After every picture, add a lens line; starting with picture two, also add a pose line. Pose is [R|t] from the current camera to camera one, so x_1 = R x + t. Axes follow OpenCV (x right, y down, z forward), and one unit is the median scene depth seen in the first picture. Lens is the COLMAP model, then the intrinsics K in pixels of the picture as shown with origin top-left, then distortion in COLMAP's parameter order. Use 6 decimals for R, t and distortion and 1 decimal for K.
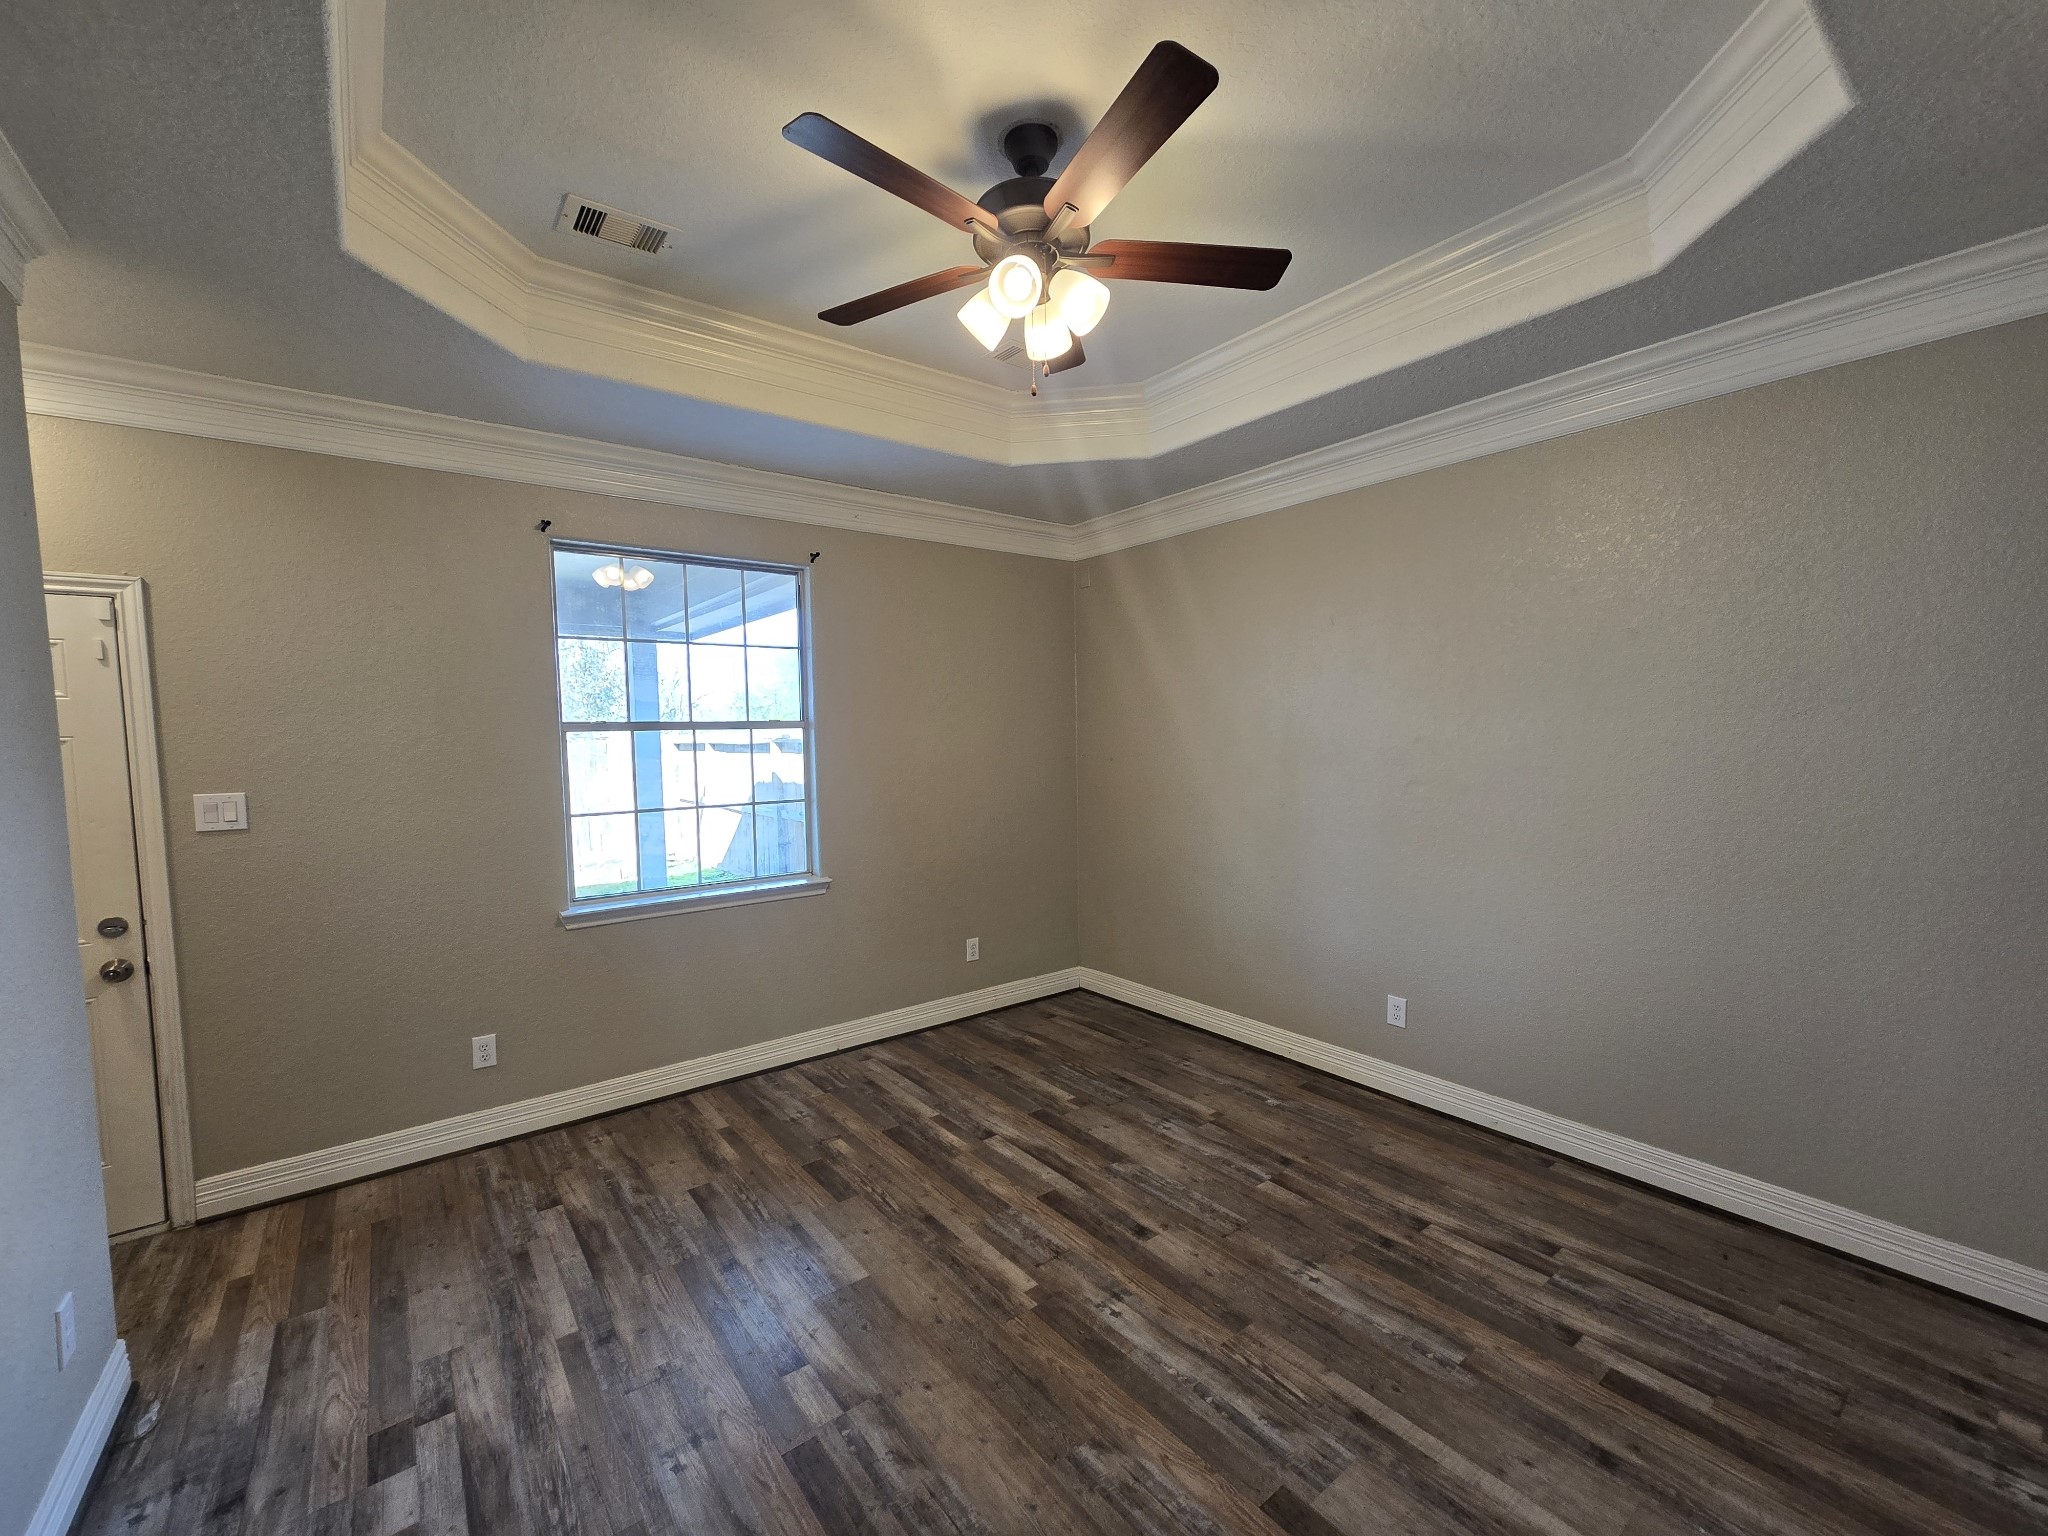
lens RADIAL K [[839.7, 0, 1047.2], [0, 839.7, 786.7], [0, 0, 1]] dist [0.001287, 0.003173]
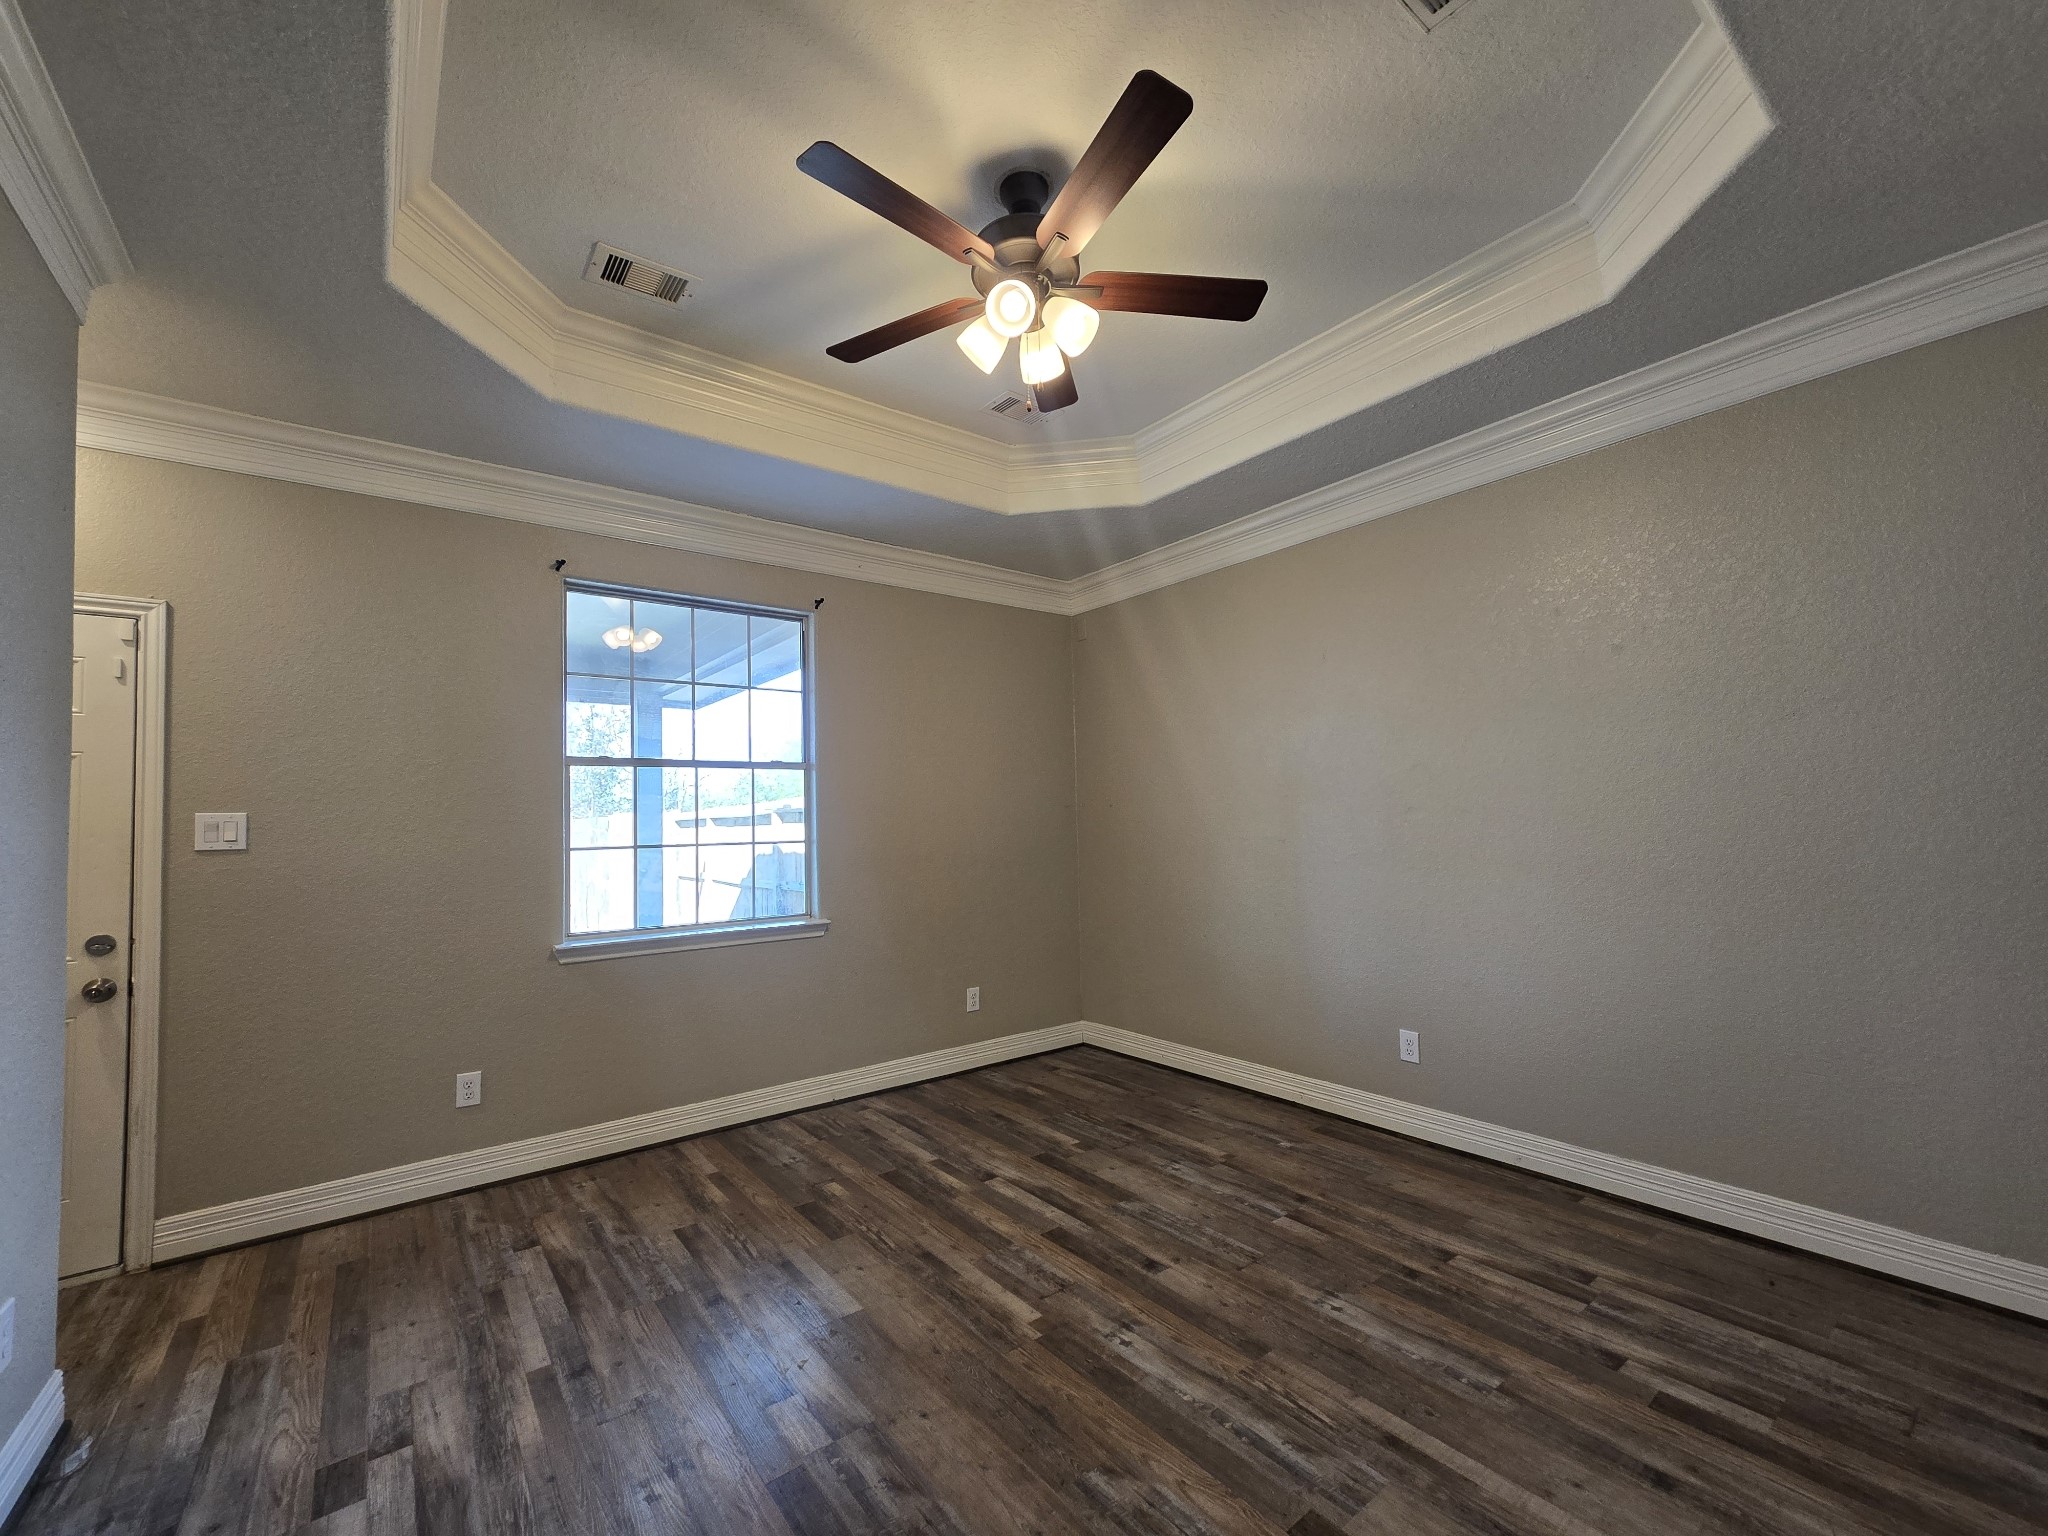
lens RADIAL K [[839.7, 0, 1048.7], [0, 839.7, 804.7], [0, 0, 1]] dist [0.001287, 0.003173]
pose [[0.999937, -0.011229, 0.000552, 0.001863], [0.011221, 0.993842, -0.110236, 0.131454], [0.000689, 0.110236, 0.993905, 0.003367]]
